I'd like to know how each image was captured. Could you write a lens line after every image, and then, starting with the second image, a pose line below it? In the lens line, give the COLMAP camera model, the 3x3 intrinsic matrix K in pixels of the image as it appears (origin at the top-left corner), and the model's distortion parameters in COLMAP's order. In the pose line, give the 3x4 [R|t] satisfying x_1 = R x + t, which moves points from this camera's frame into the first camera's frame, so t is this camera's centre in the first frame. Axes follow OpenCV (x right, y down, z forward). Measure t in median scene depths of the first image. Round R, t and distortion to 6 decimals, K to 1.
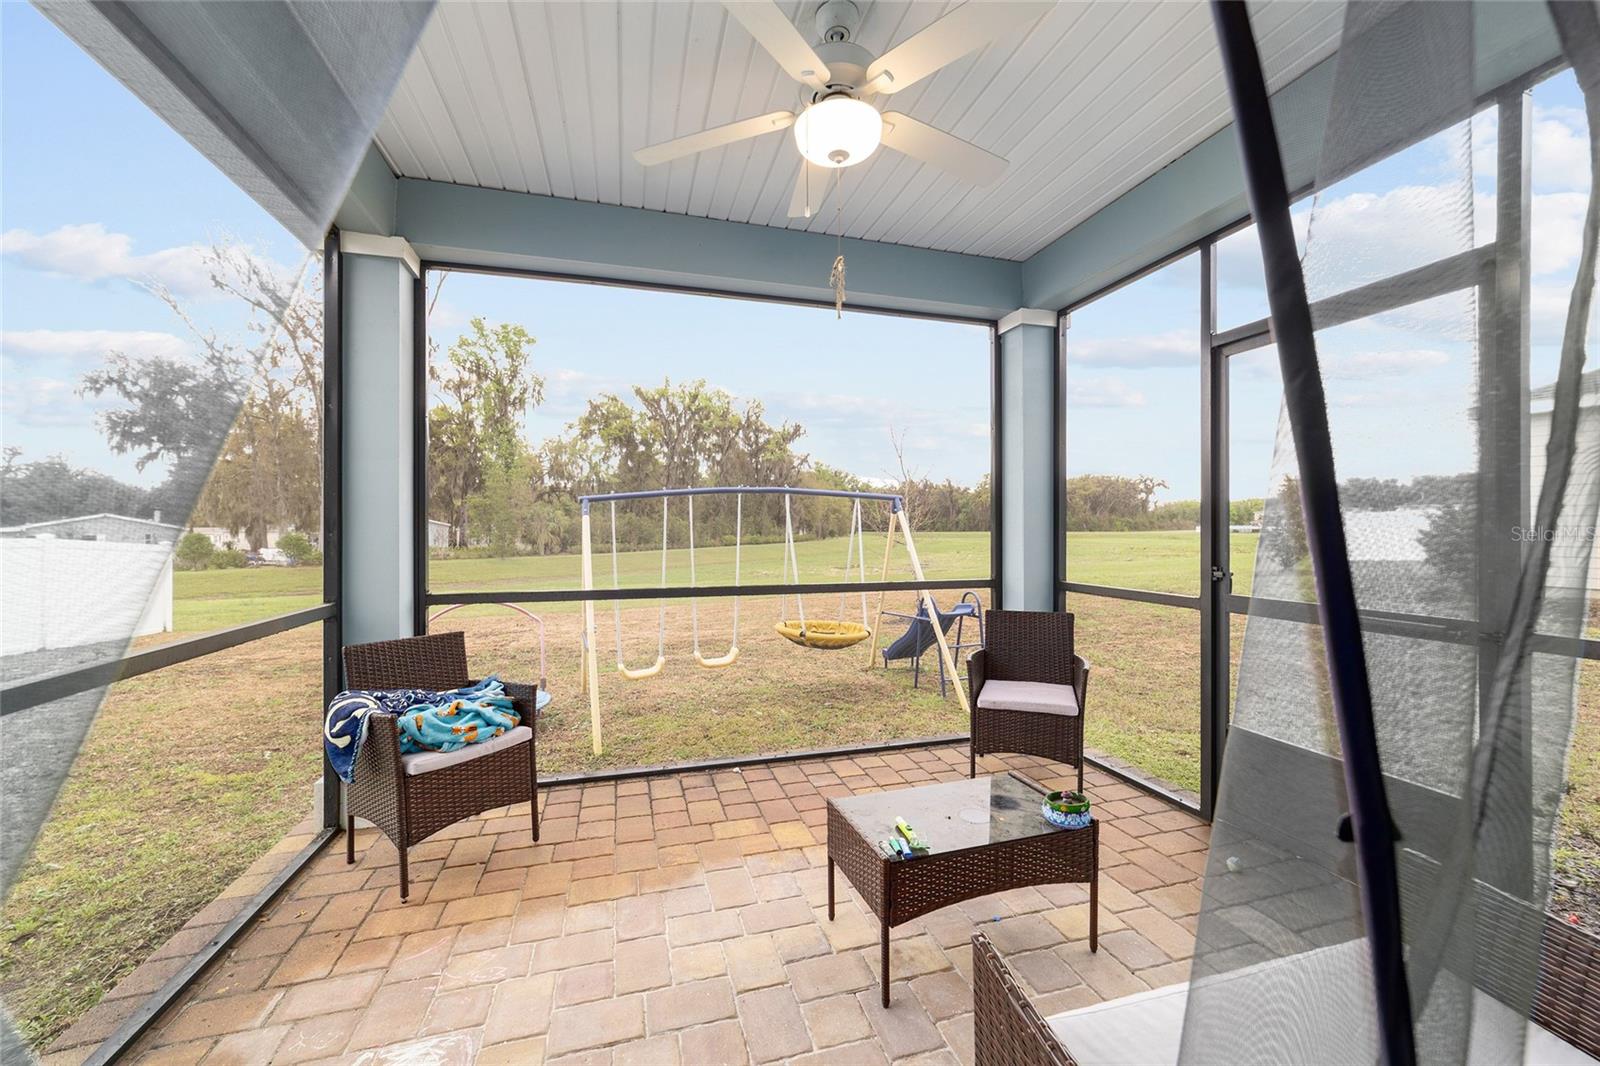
lens RADIAL K [[618.0, 0, 796.3], [0, 618.0, 528.0], [0, 0, 1]] dist [-0.017087, 0.009020]
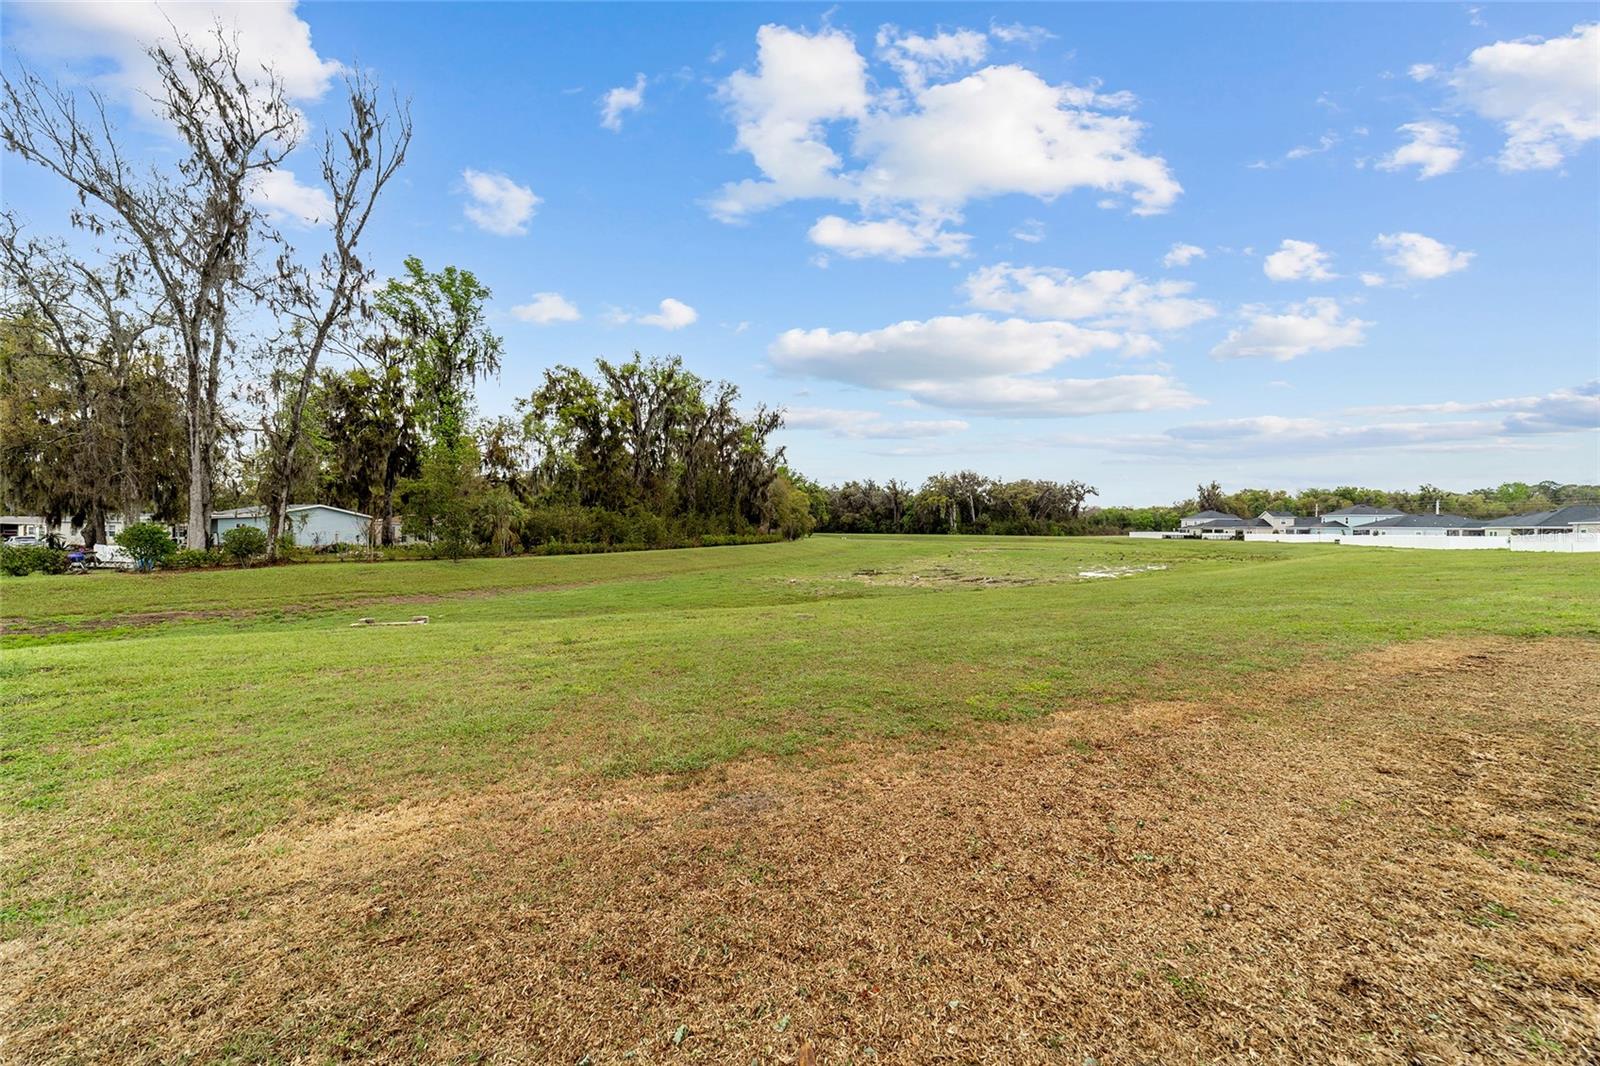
lens RADIAL K [[562.3, 0, 744.9], [0, 562.3, 528.5], [0, 0, 1]] dist [-0.000102, 0.000046]
pose [[0.992484, 0.014532, 0.121506, -0.164019], [-0.014410, 0.999894, -0.001880, 0.004236], [-0.121521, 0.000115, 0.992589, 0.209135]]
